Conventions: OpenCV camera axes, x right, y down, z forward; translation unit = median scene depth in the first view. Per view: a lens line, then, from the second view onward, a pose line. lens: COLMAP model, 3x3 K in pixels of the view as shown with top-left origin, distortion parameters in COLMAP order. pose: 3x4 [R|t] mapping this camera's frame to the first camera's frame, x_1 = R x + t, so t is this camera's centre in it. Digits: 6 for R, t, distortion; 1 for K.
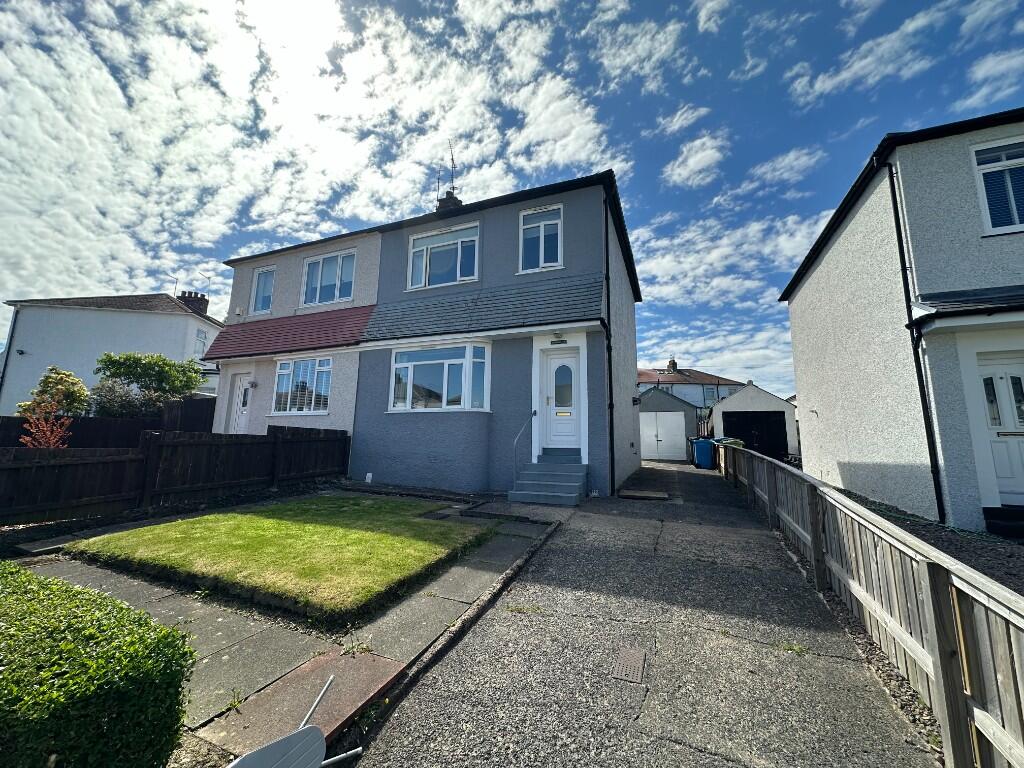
lens RADIAL K [[411.0, 0, 513.4], [0, 411.0, 382.7], [0, 0, 1]] dist [-0.001215, 0.001086]
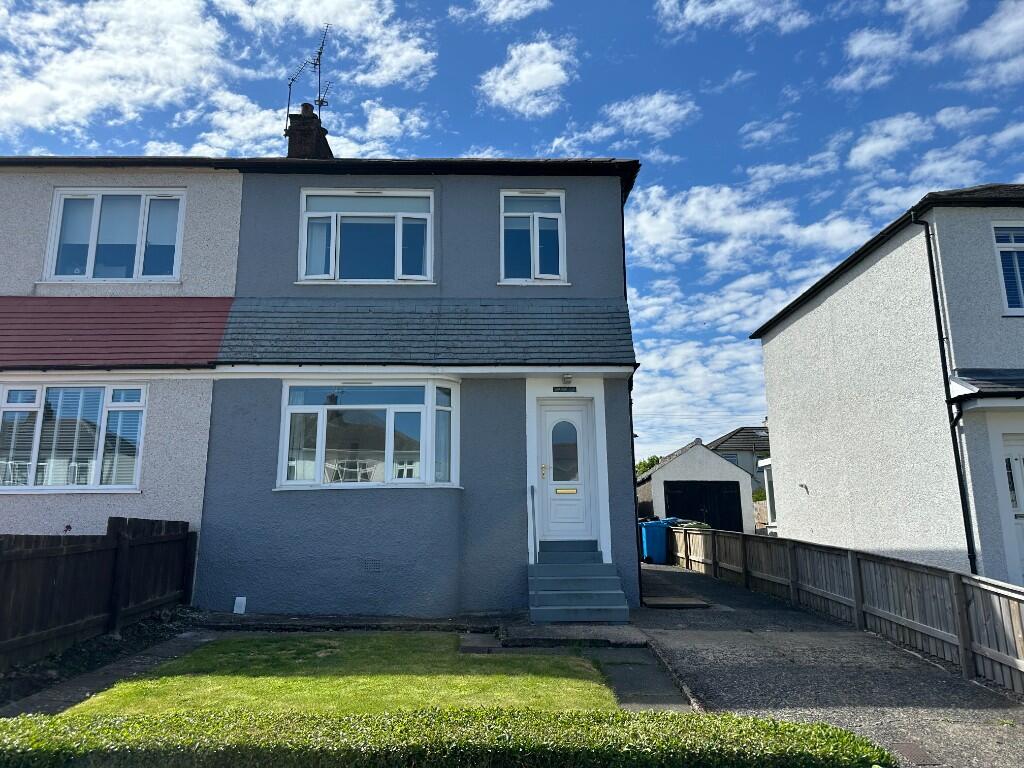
lens RADIAL K [[722.6, 0, 508.9], [0, 722.6, 384.5], [0, 0, 1]] dist [0.032304, -0.037012]
pose [[0.916109, 0.056323, 0.396955, -0.430388], [-0.037788, 0.997806, -0.054368, -0.033360], [-0.399146, 0.034807, 0.916227, -0.085536]]
